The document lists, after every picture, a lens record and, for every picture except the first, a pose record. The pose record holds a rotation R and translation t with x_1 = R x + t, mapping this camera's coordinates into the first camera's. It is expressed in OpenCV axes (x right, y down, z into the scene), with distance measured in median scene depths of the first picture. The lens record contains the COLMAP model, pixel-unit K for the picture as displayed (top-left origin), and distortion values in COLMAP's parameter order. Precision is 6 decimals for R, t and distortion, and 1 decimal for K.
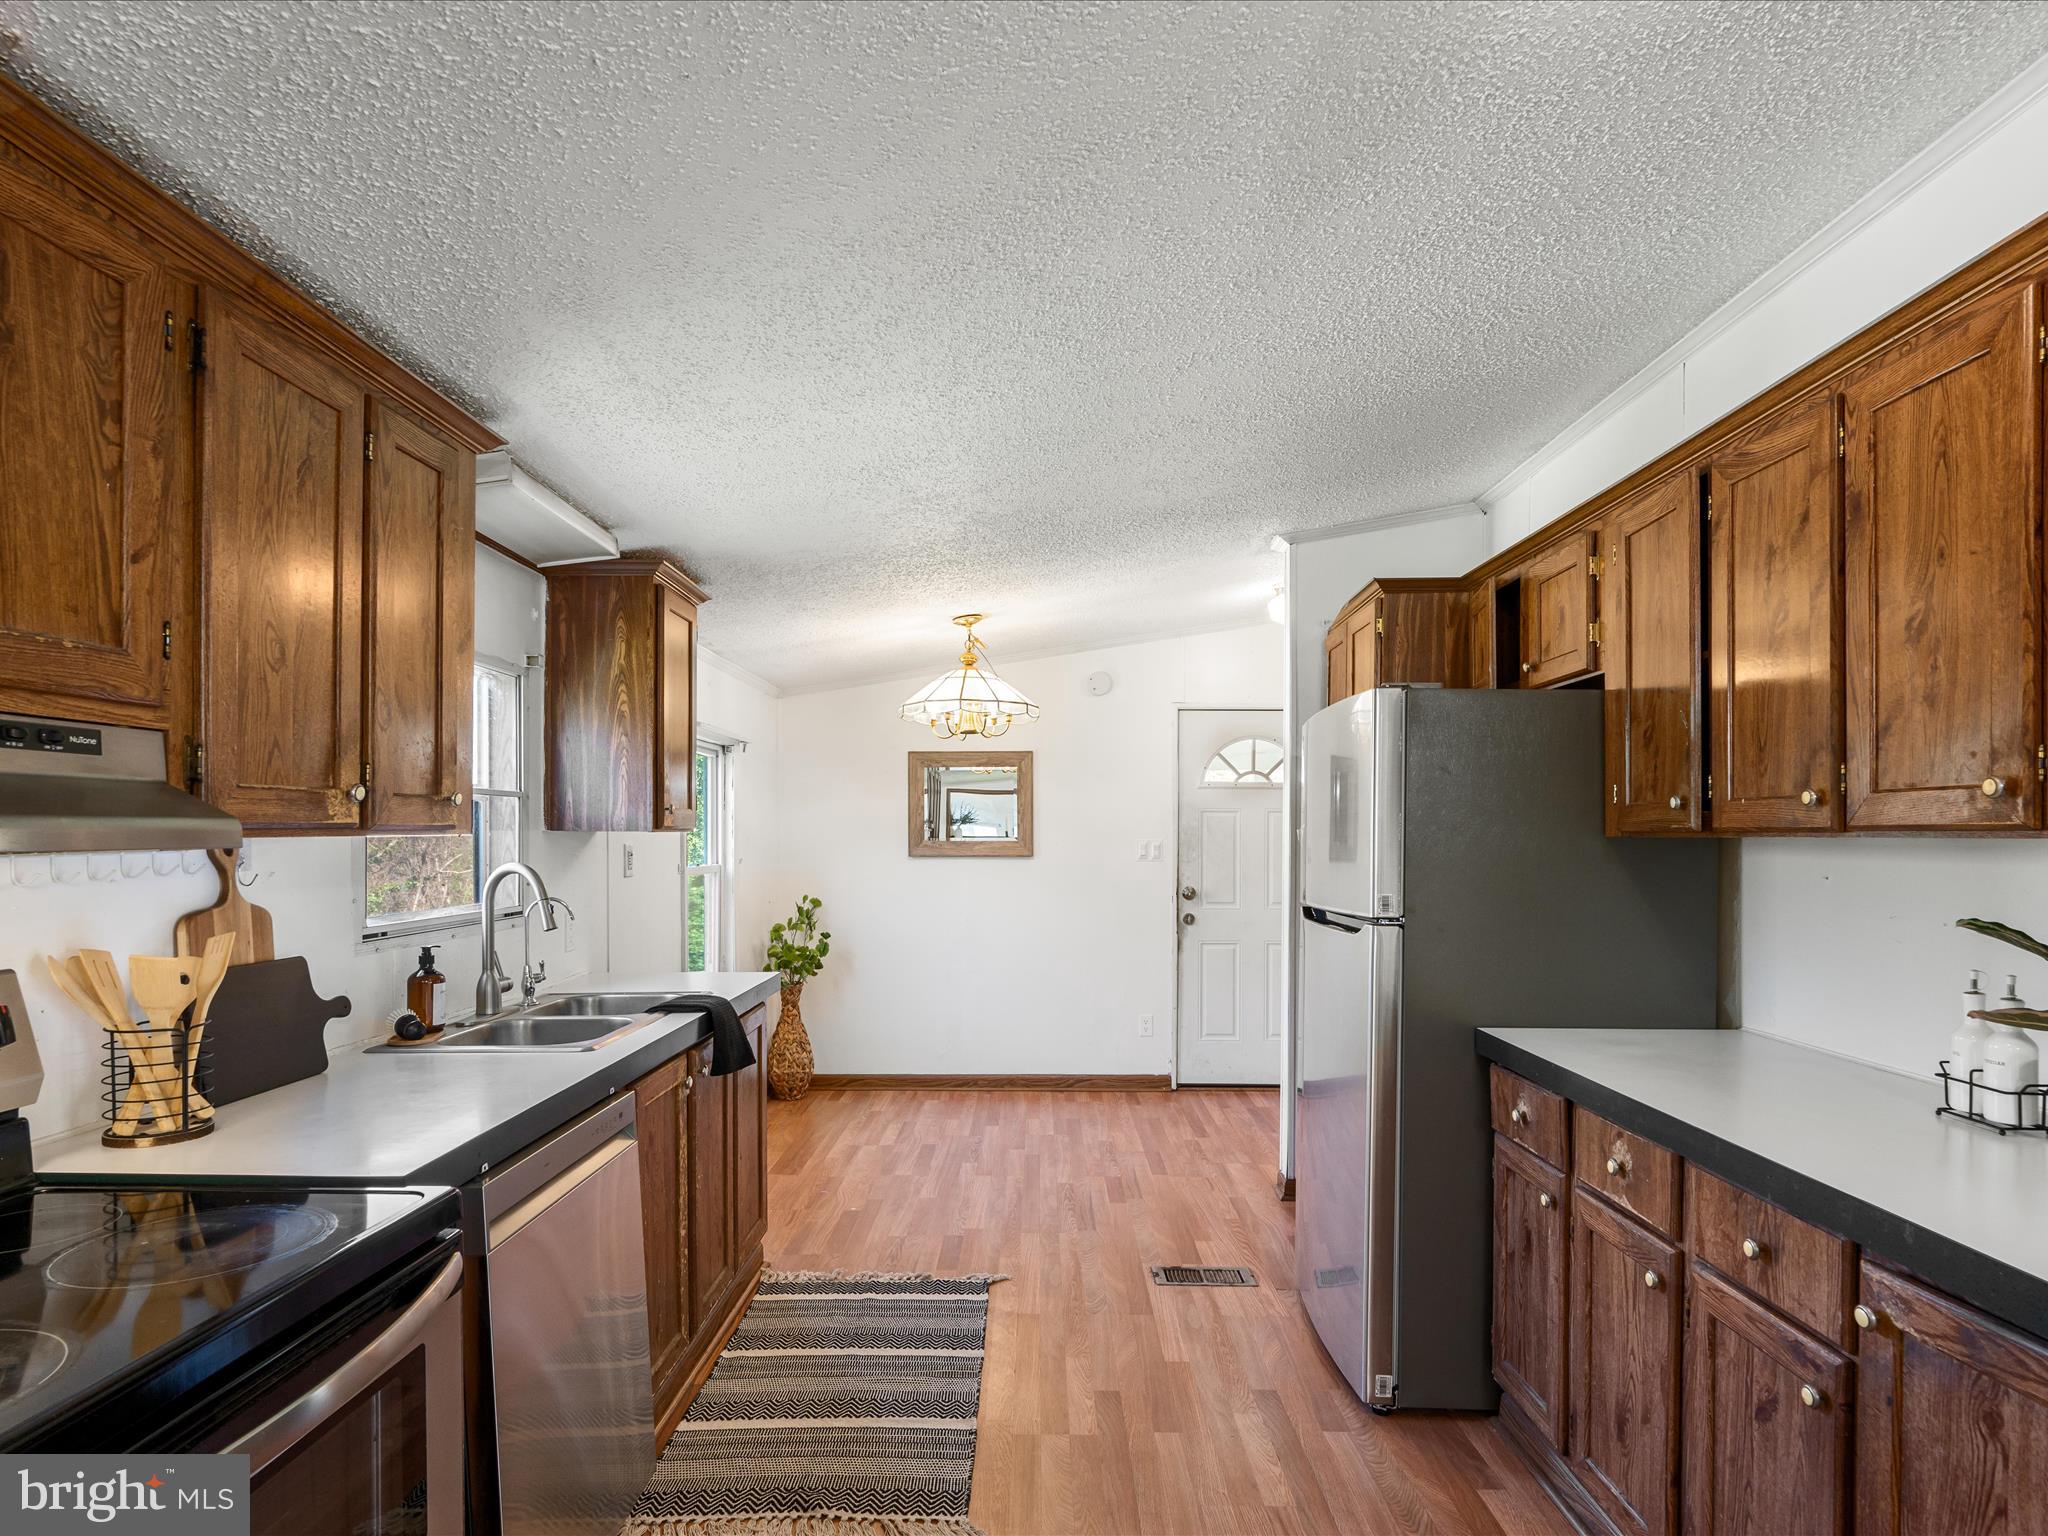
lens RADIAL K [[1119.7, 0, 1034.3], [0, 1119.7, 846.4], [0, 0, 1]] dist [-0.005532, -0.000926]
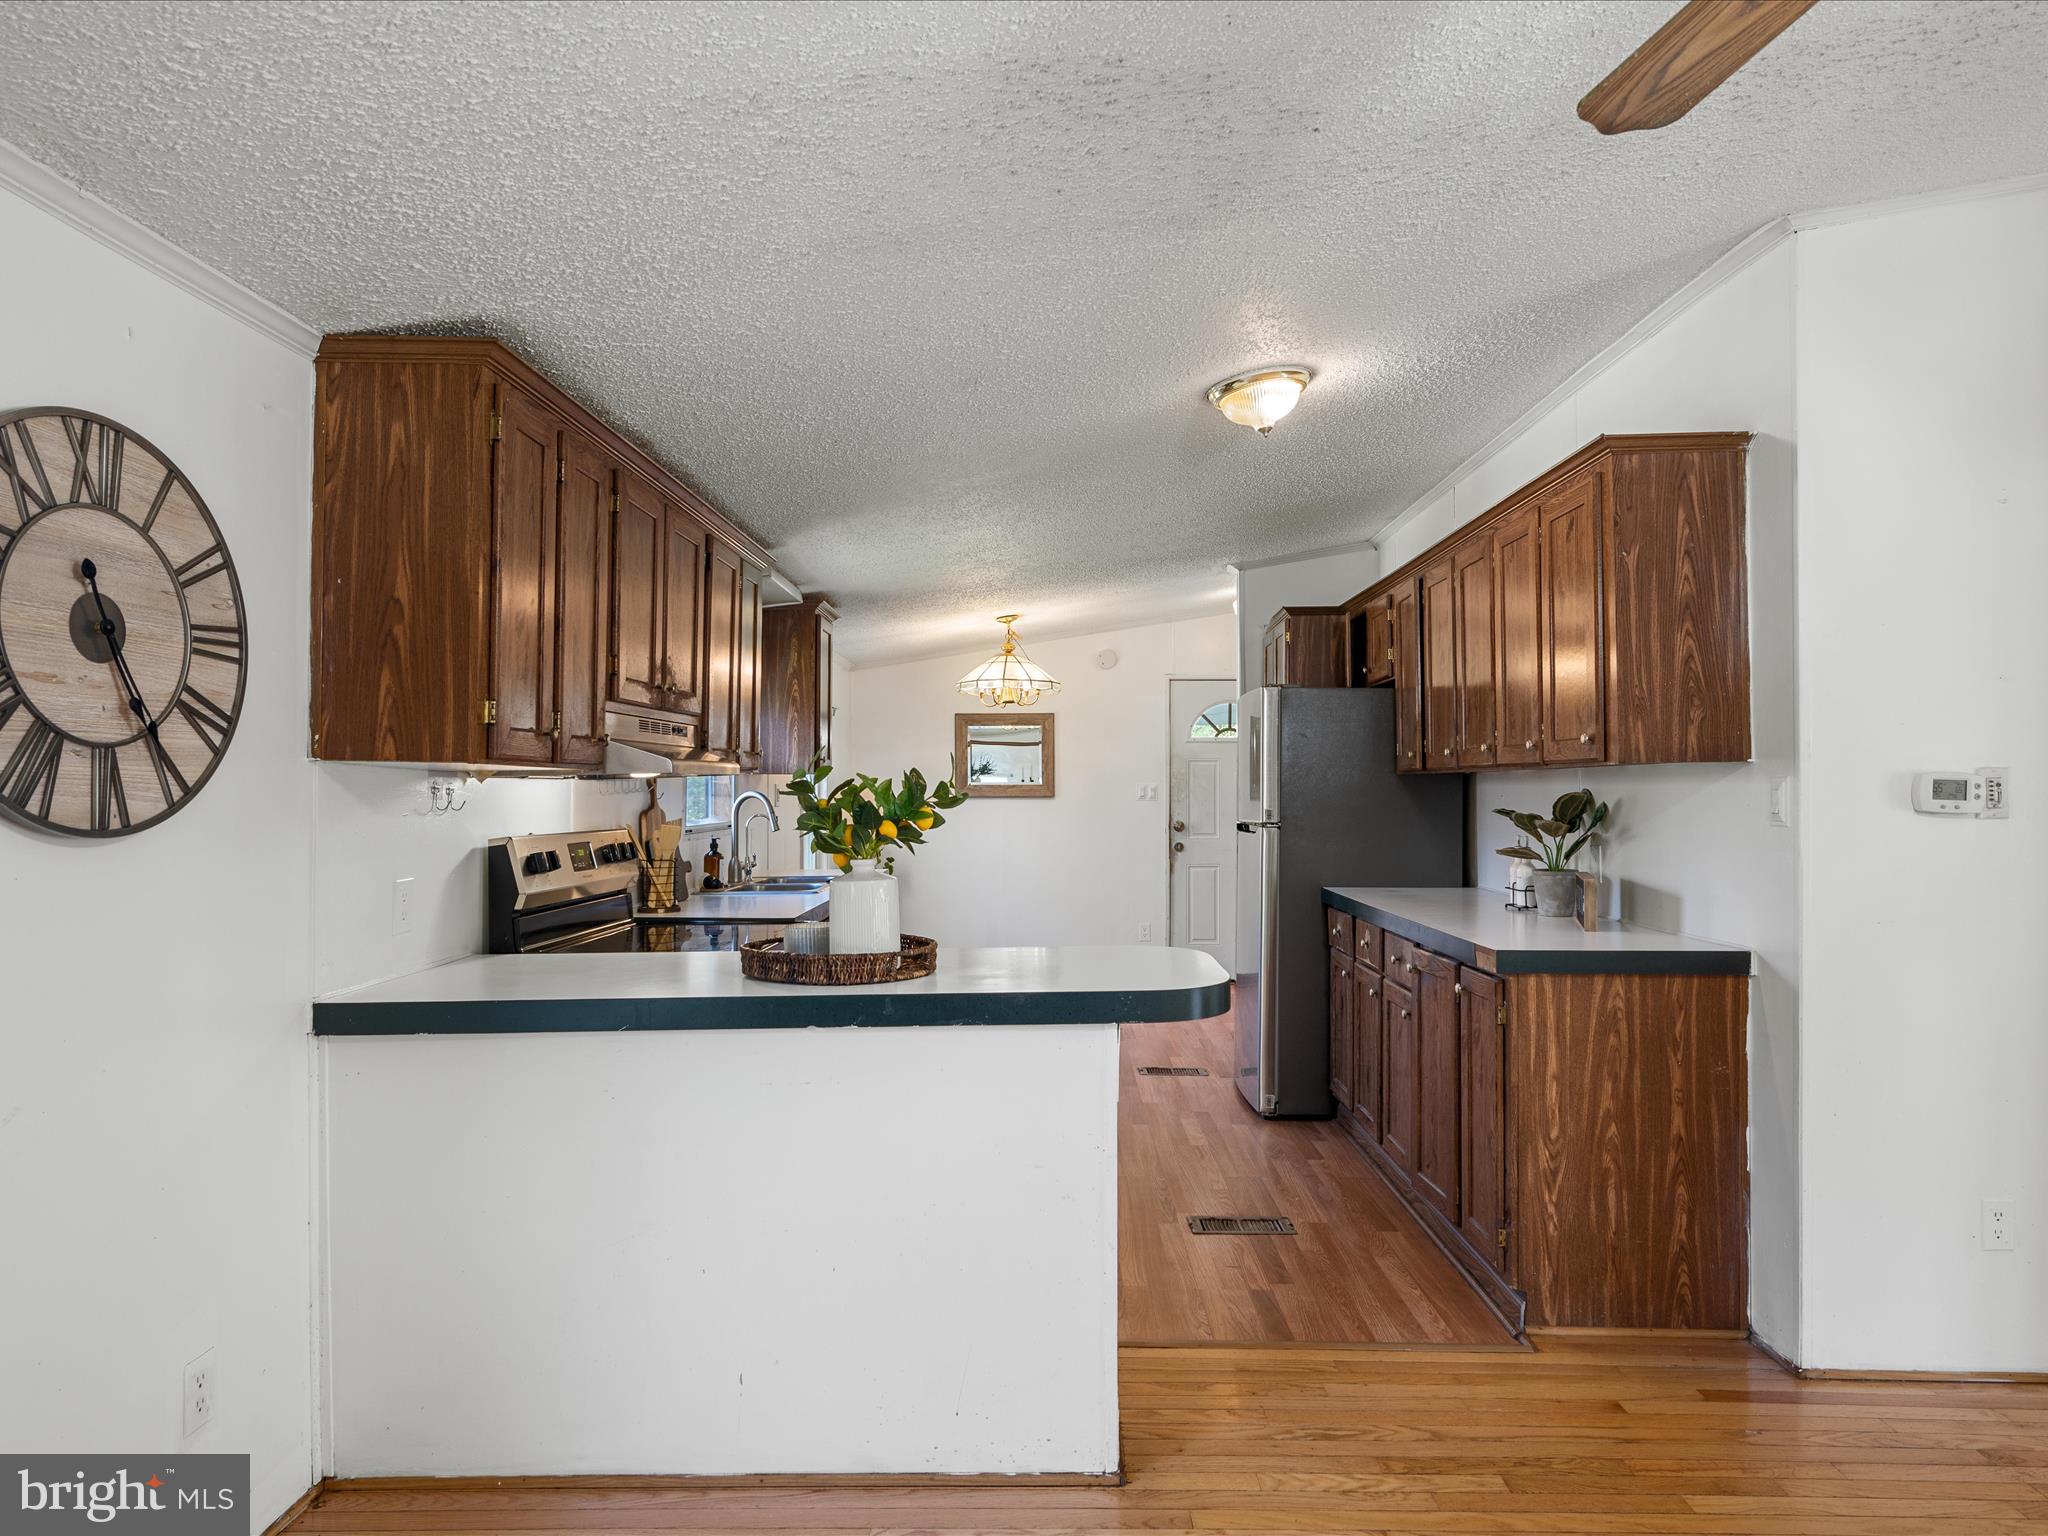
lens RADIAL K [[1278.1, 0, 1034.7], [0, 1278.1, 769.6], [0, 0, 1]] dist [-0.005774, -0.000888]
pose [[0.999957, -0.001319, -0.009169, -0.019034], [0.001083, 0.999669, -0.025701, 0.027785], [0.009200, 0.025690, 0.999628, -0.798344]]
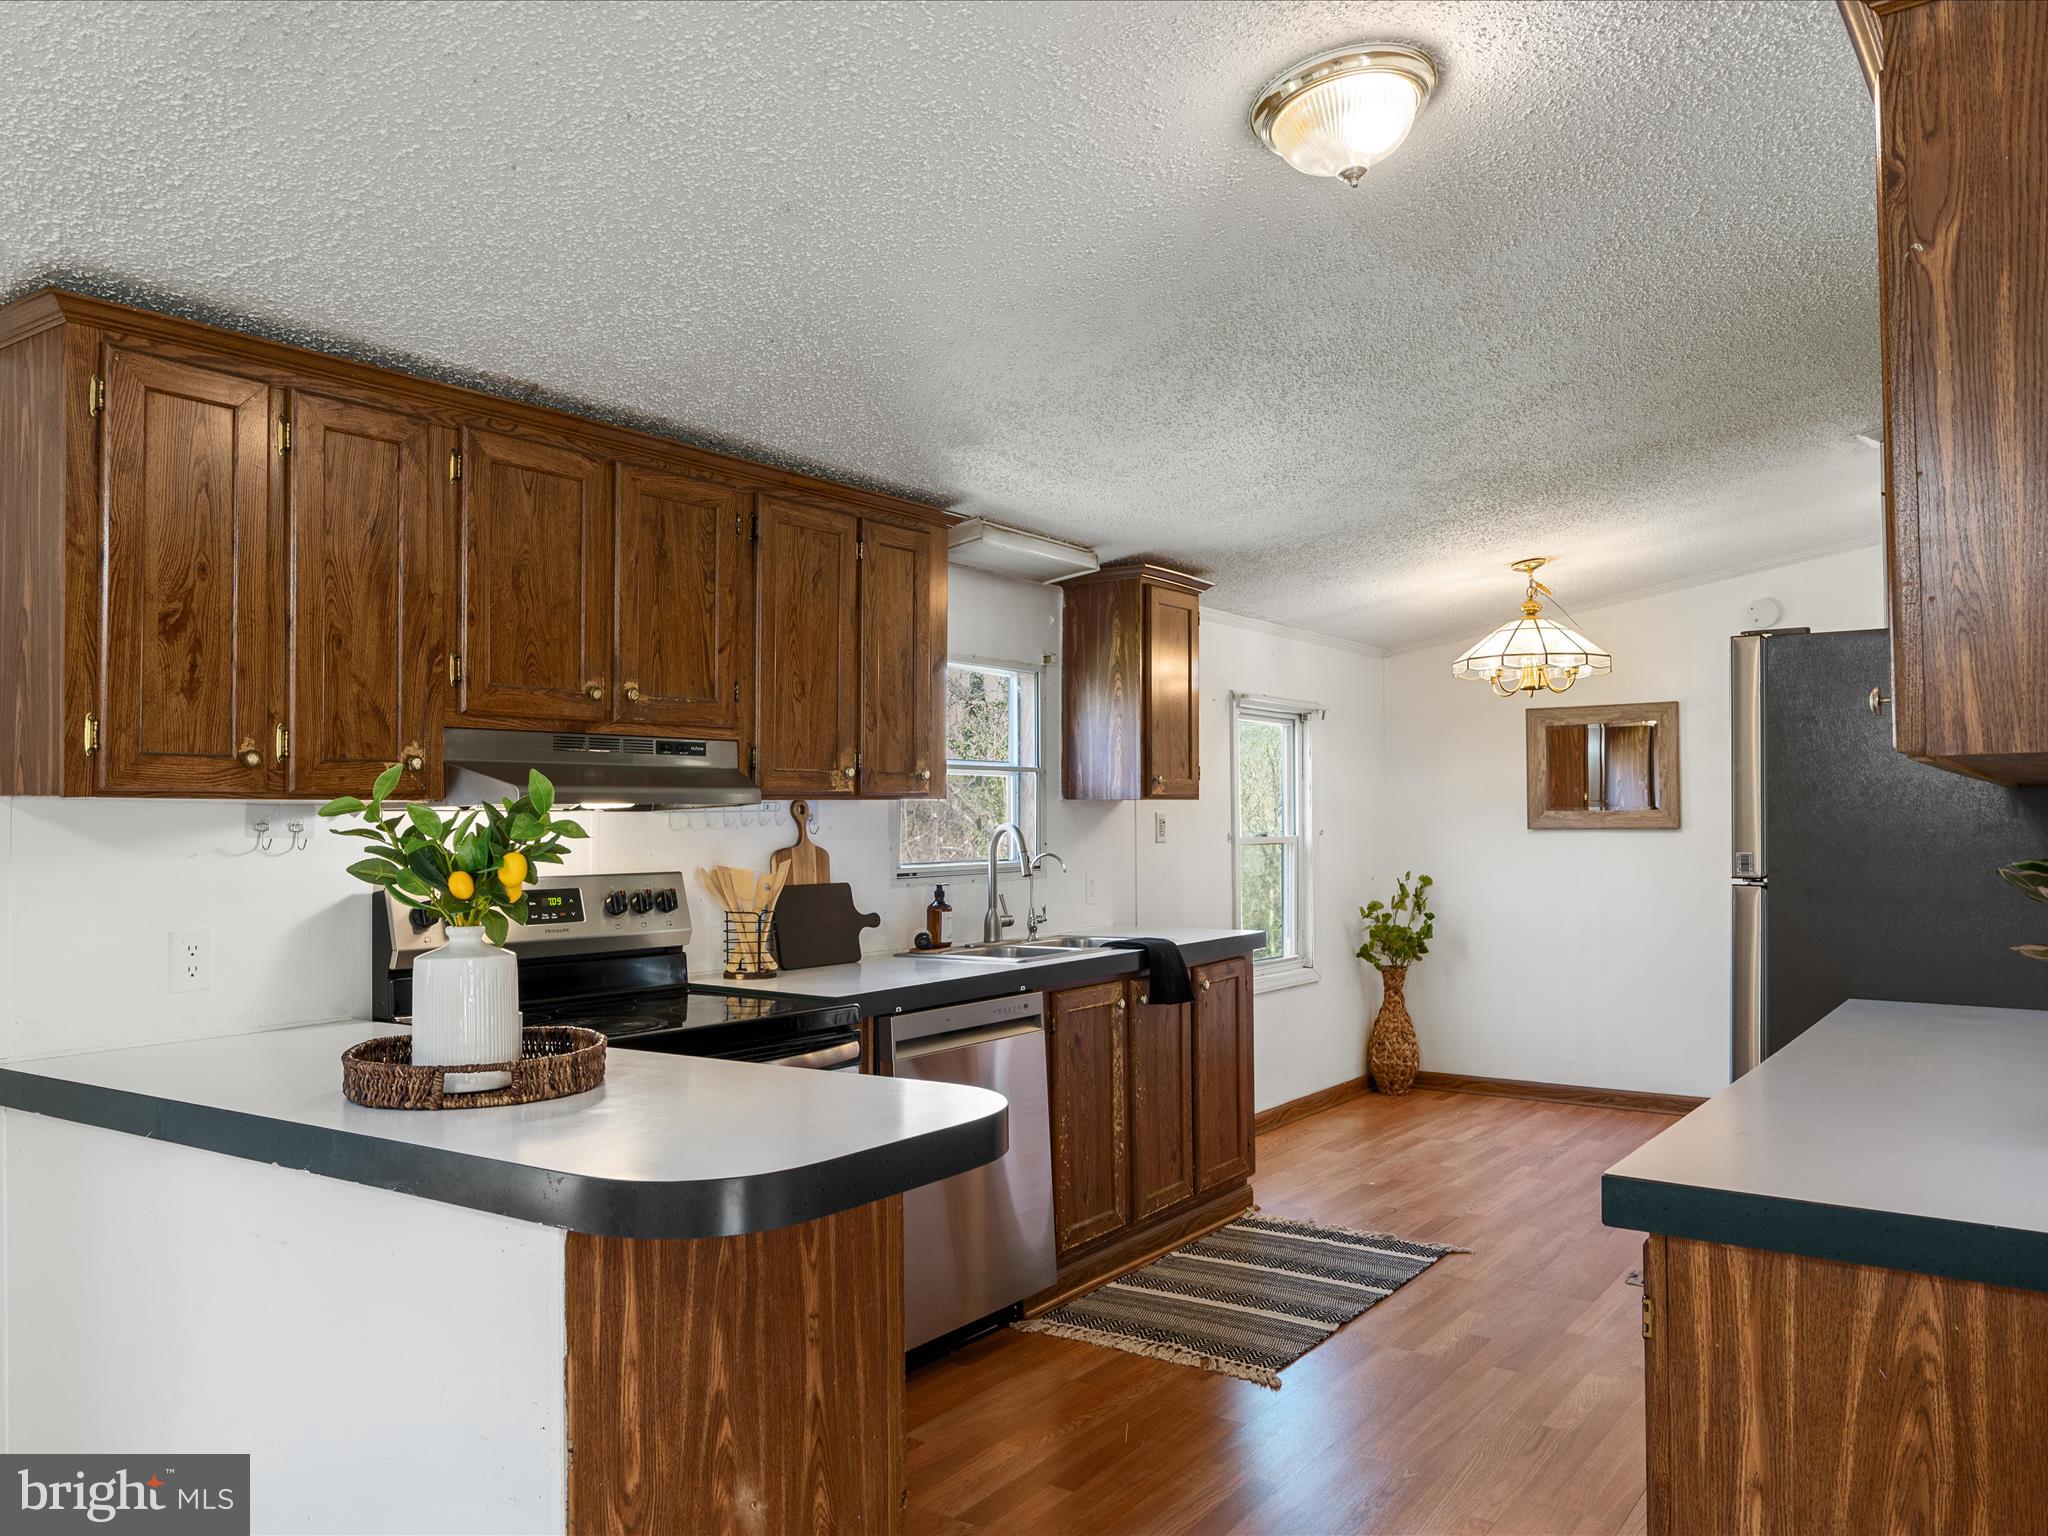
lens RADIAL K [[1514.5, 0, 1026.3], [0, 1514.5, 773.2], [0, 0, 1]] dist [-0.062375, 0.054786]
pose [[0.809403, -0.023016, -0.586803, 0.493575], [-0.000095, 0.999227, -0.039323, 0.021790], [0.587254, 0.031884, 0.808774, -0.337328]]
